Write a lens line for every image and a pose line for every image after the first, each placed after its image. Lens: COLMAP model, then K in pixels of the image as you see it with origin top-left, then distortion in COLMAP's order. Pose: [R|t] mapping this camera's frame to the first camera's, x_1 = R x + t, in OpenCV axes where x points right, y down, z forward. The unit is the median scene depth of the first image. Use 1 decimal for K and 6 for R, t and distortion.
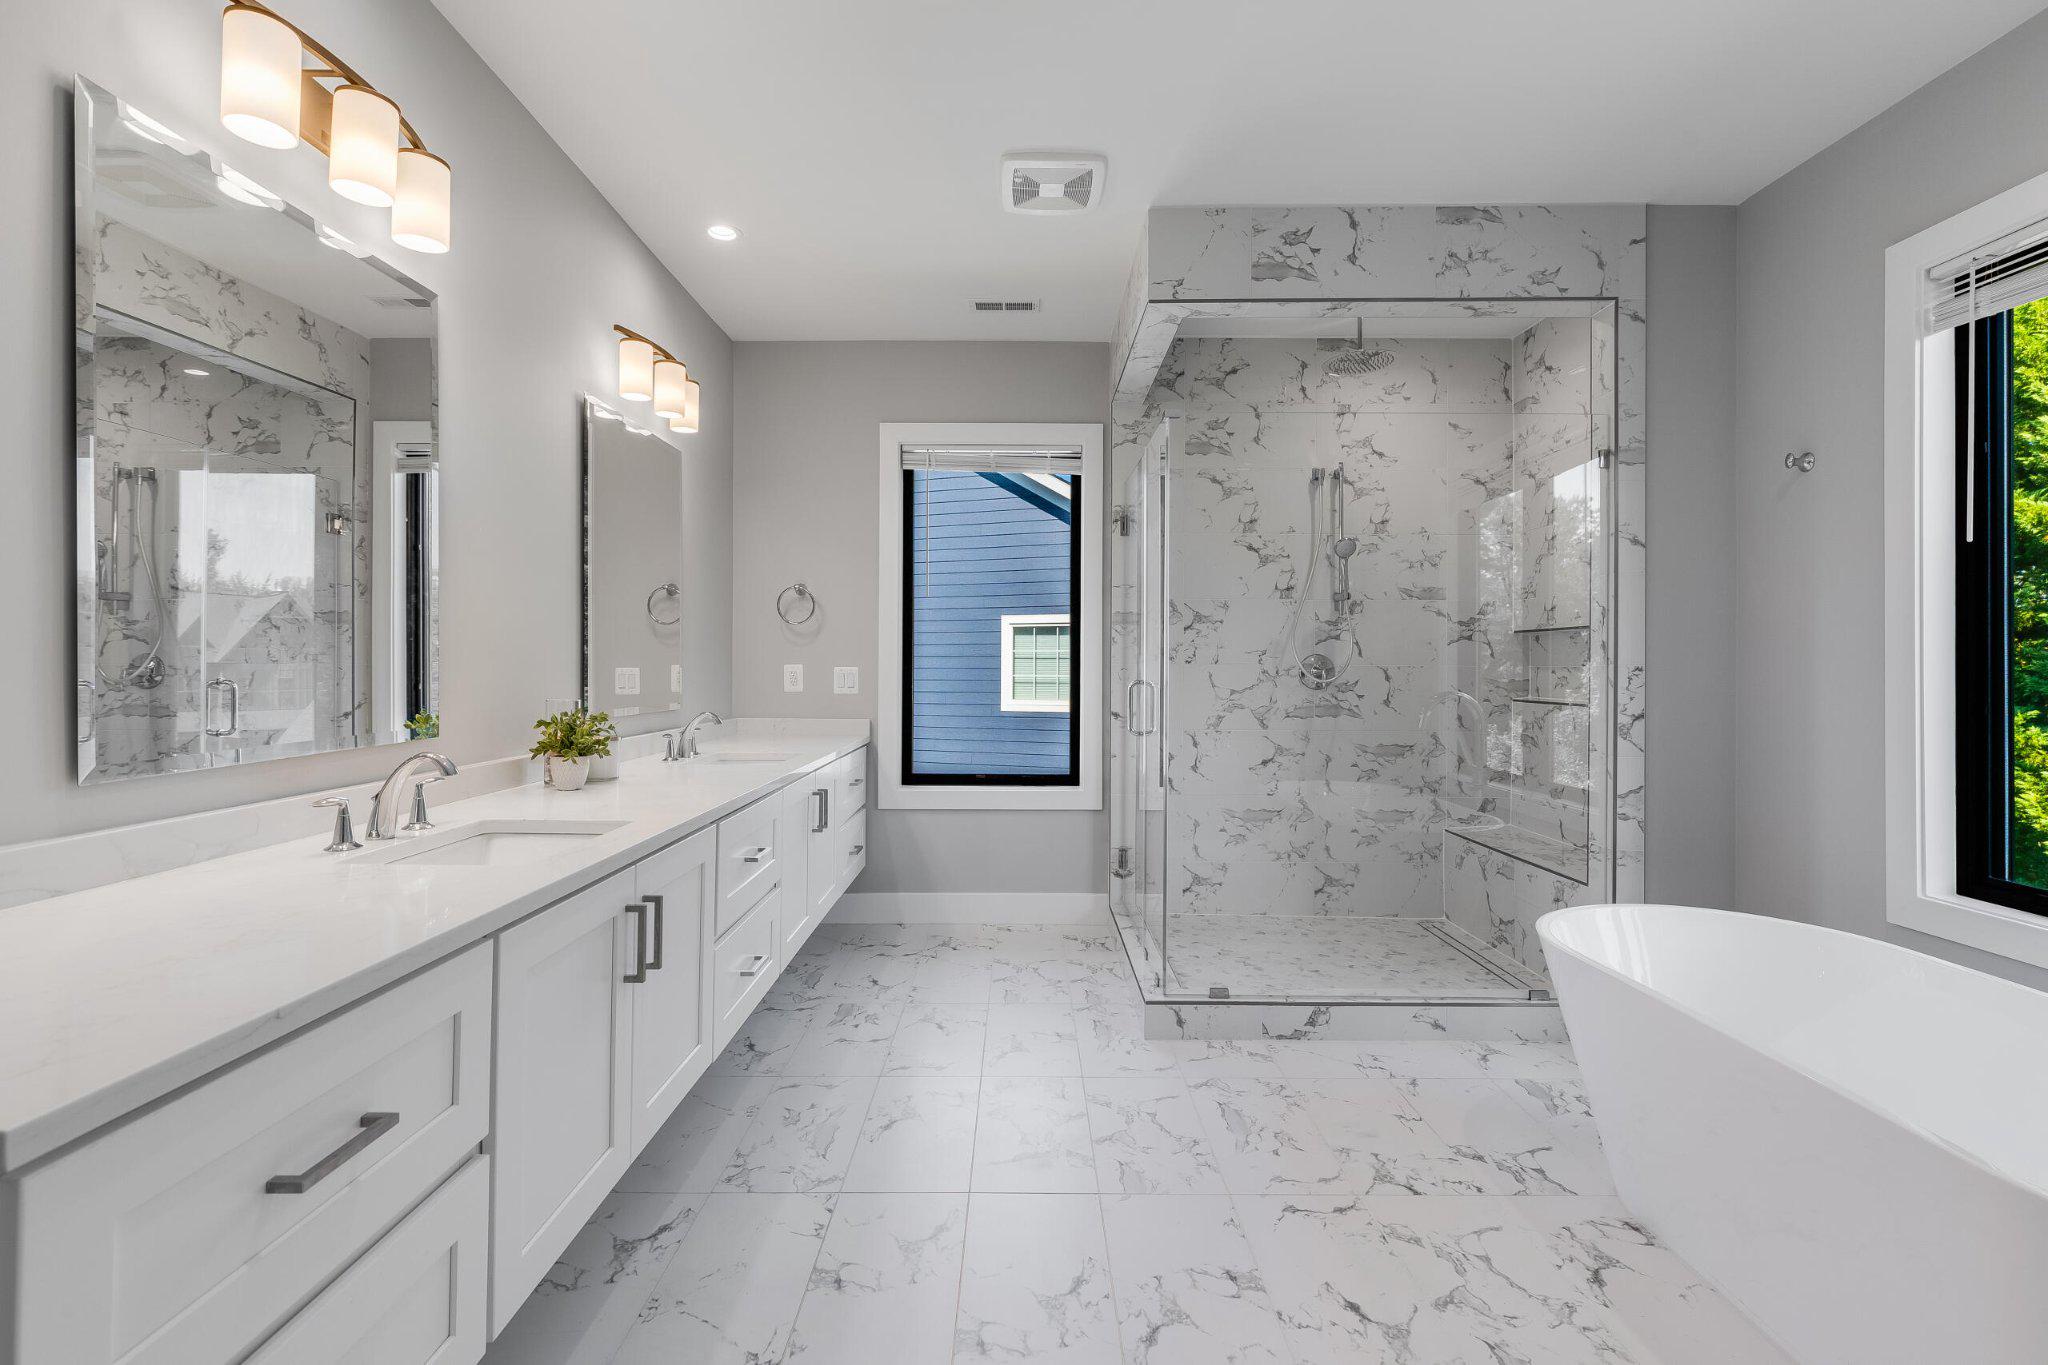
lens RADIAL K [[929.9, 0, 1021.4], [0, 929.9, 662.0], [0, 0, 1]] dist [0.011490, -0.003722]
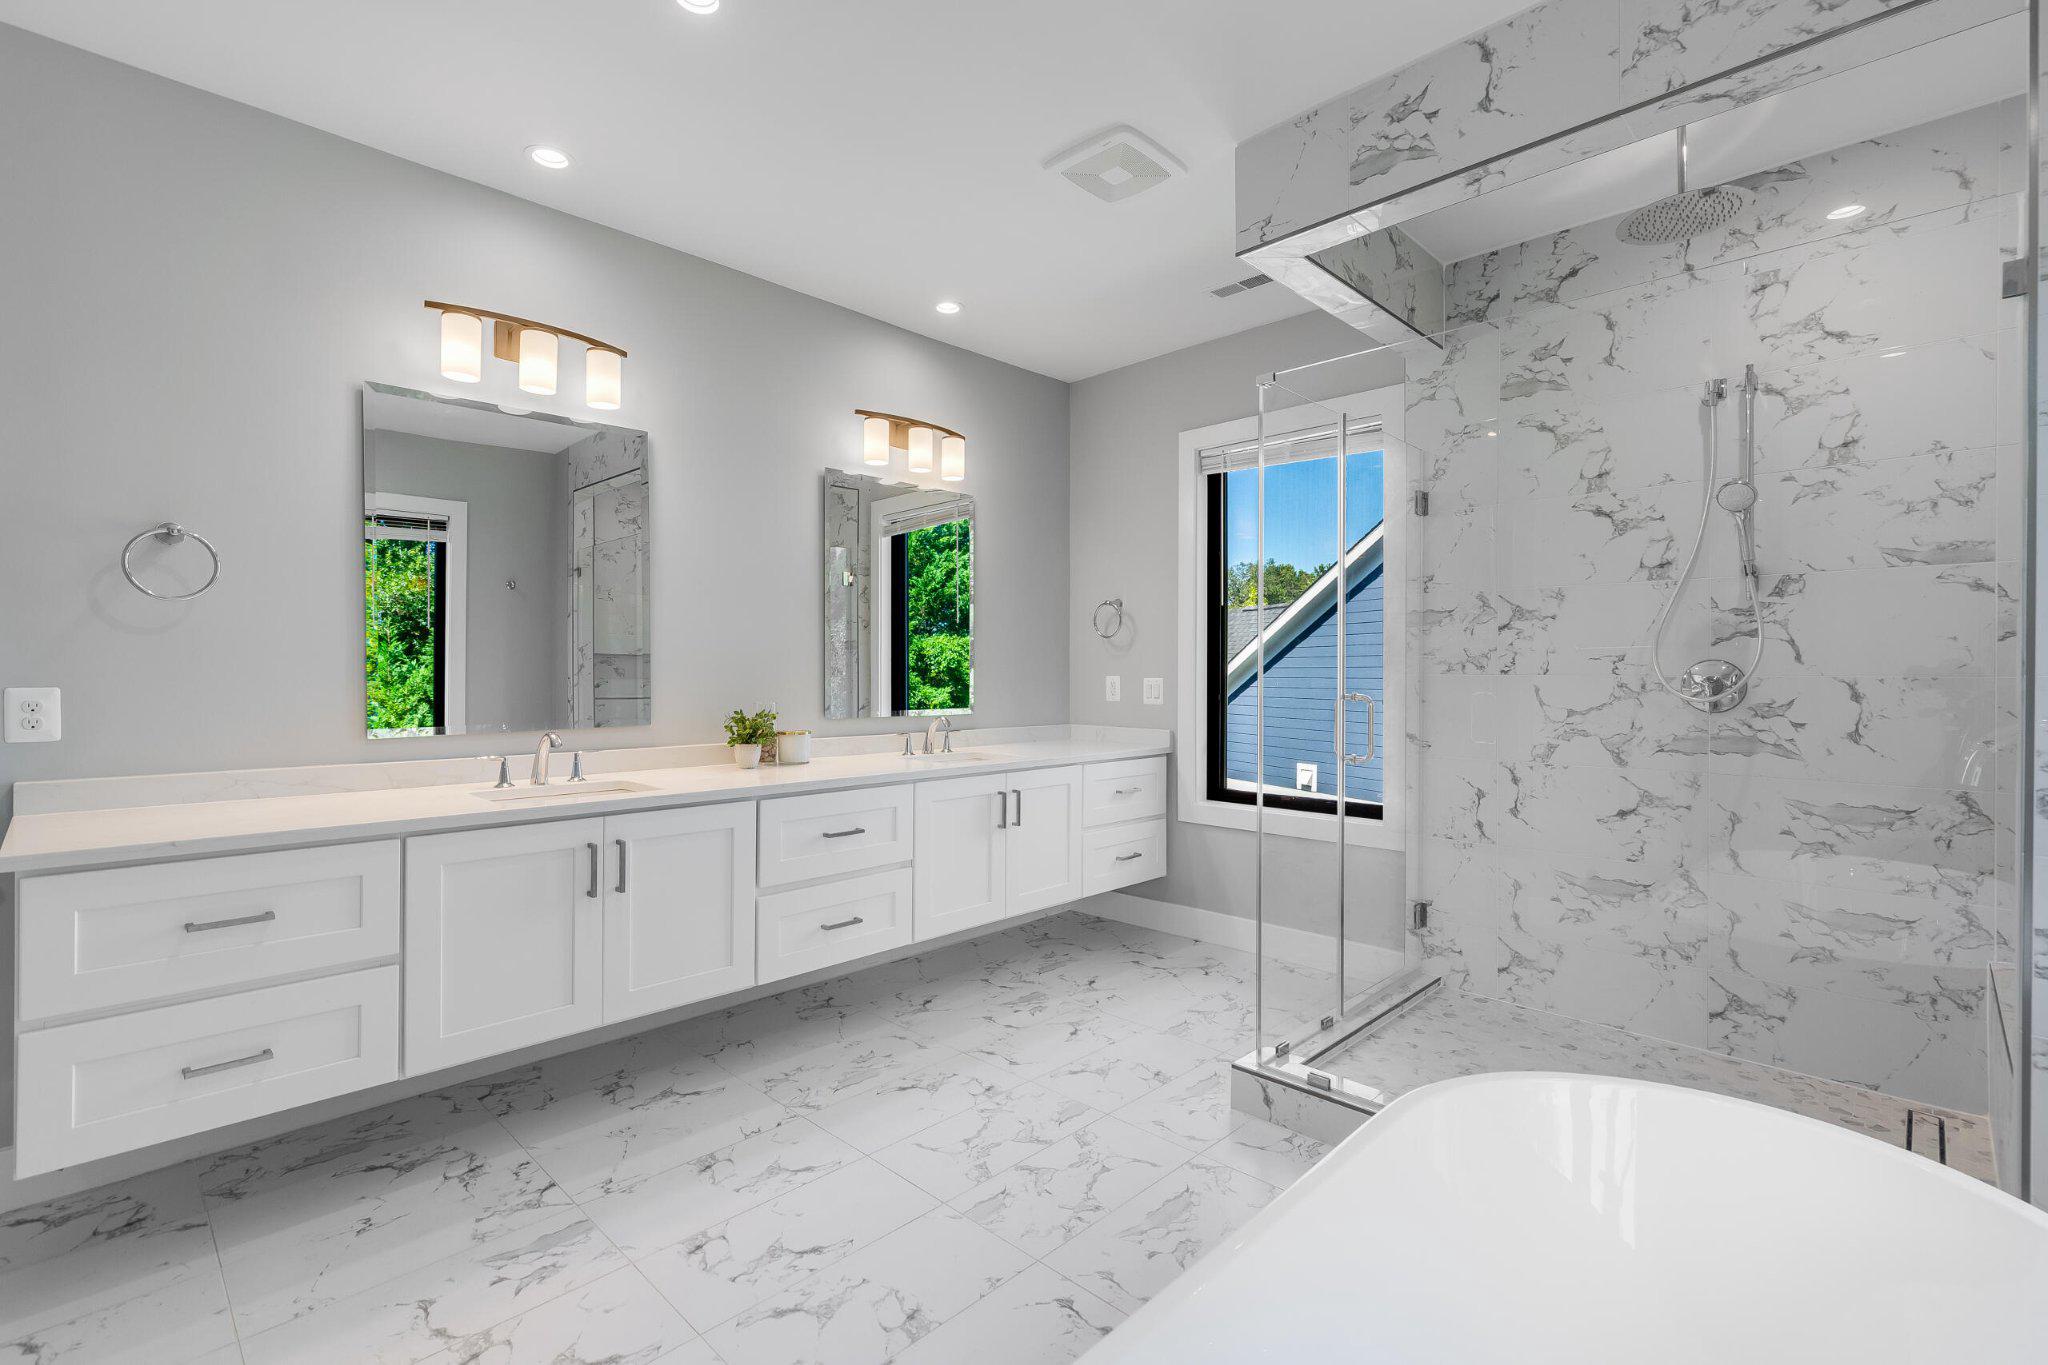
lens RADIAL K [[929.9, 0, 1026.2], [0, 929.9, 675.8], [0, 0, 1]] dist [0.011490, -0.003722]
pose [[0.714269, -0.001547, -0.699869, 0.441048], [0.003843, 0.999991, 0.001712, 0.000177], [0.699861, -0.003913, 0.714269, 0.179597]]
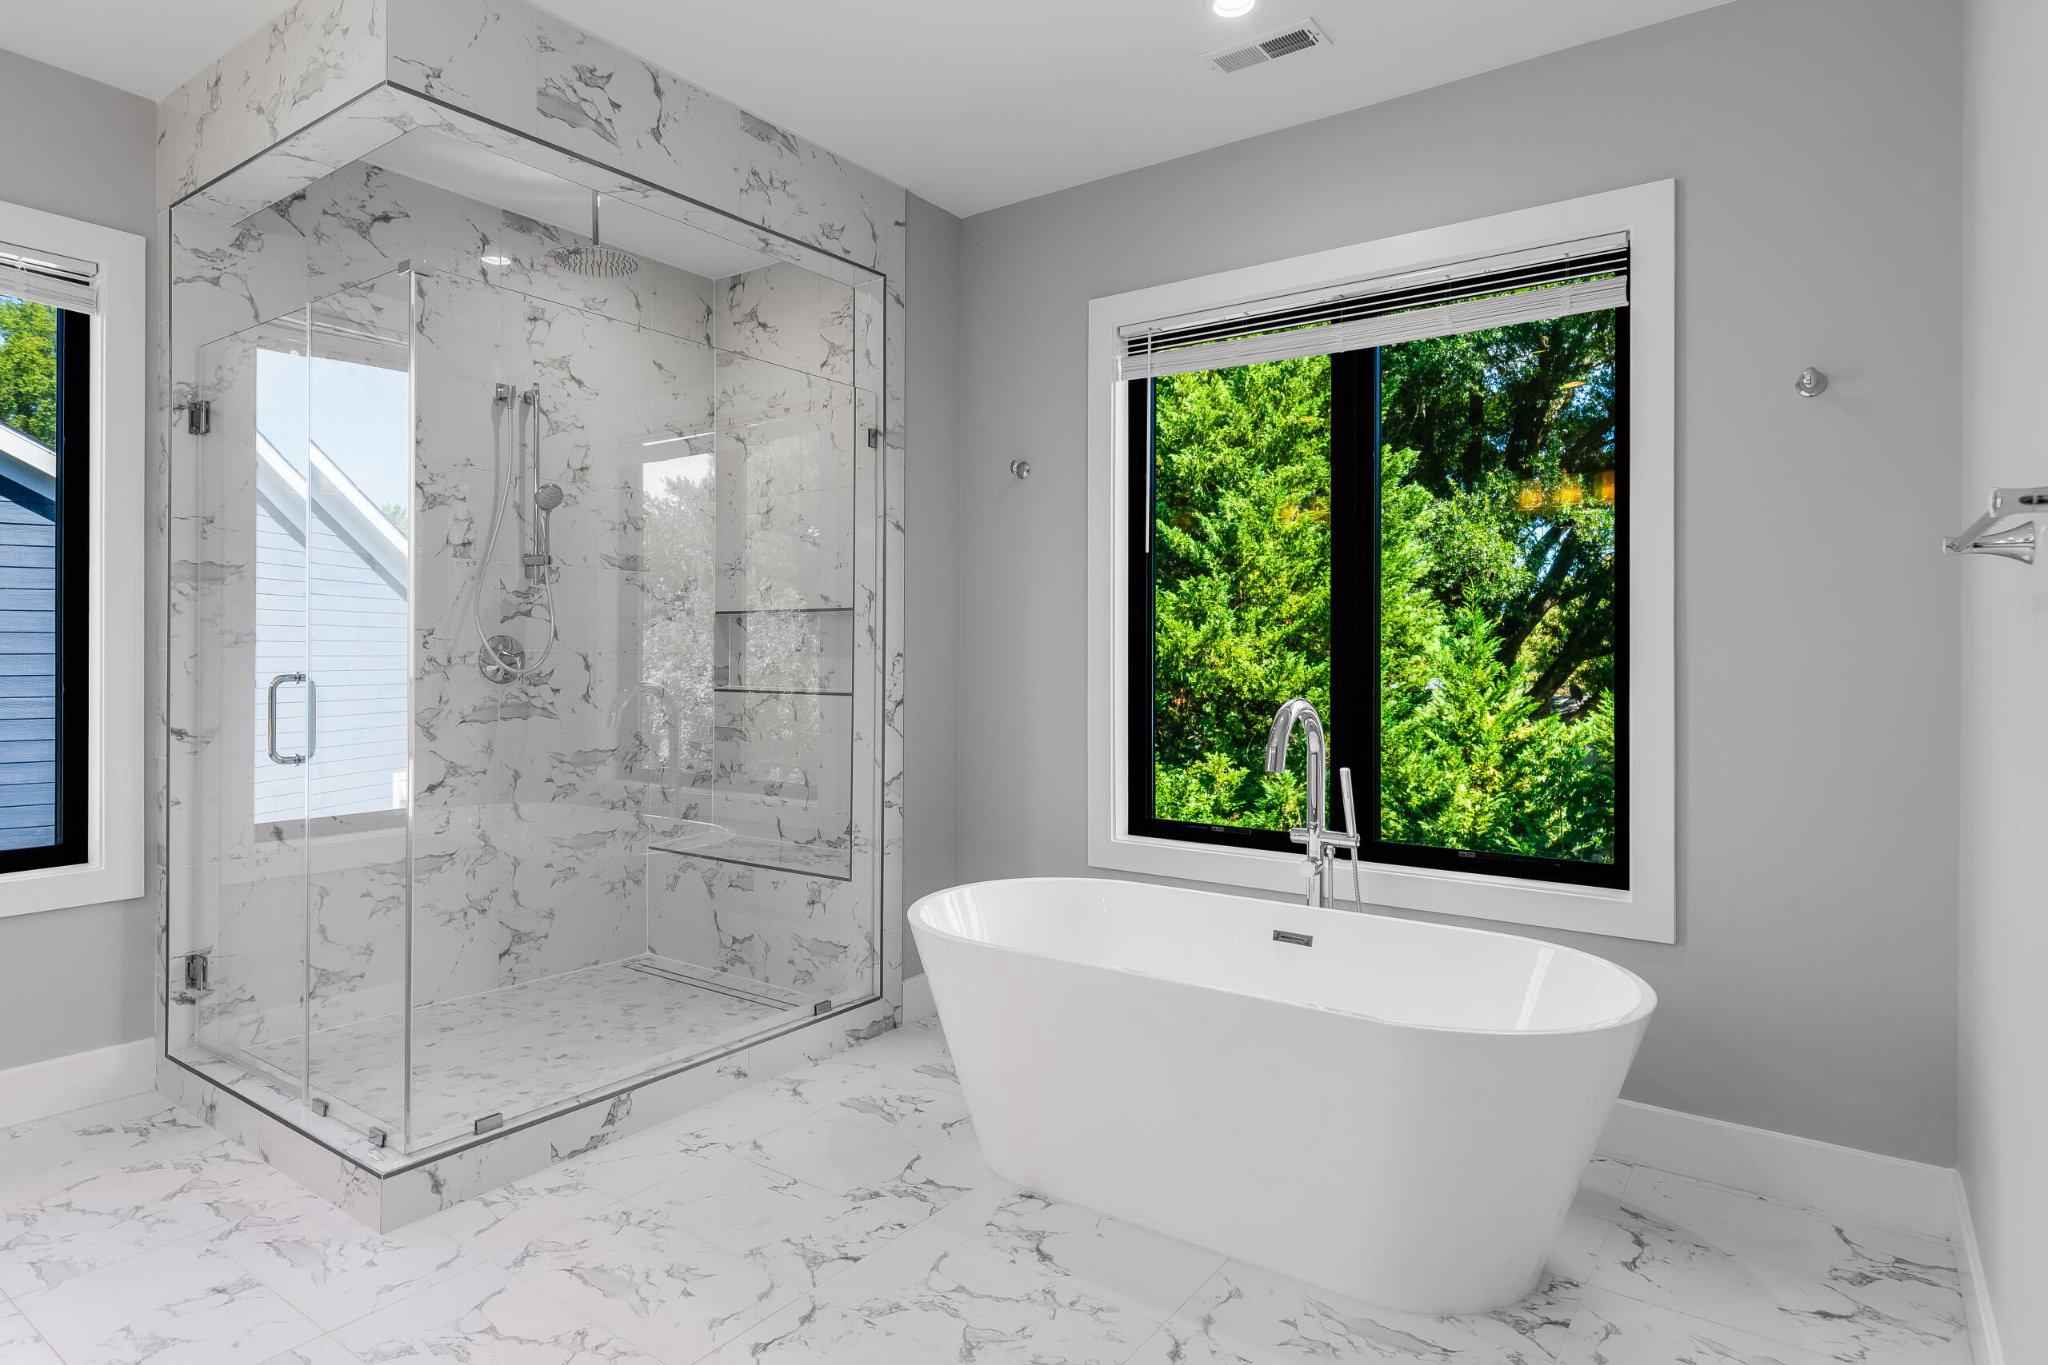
lens RADIAL K [[1135.3, 0, 1026.0], [0, 1135.3, 654.1], [0, 0, 1]] dist [0.004285, 0.000526]
pose [[0.581884, -0.002167, 0.813269, -0.178973], [-0.004269, 0.999975, 0.005719, -0.000405], [-0.813261, -0.006800, 0.581860, 0.135928]]
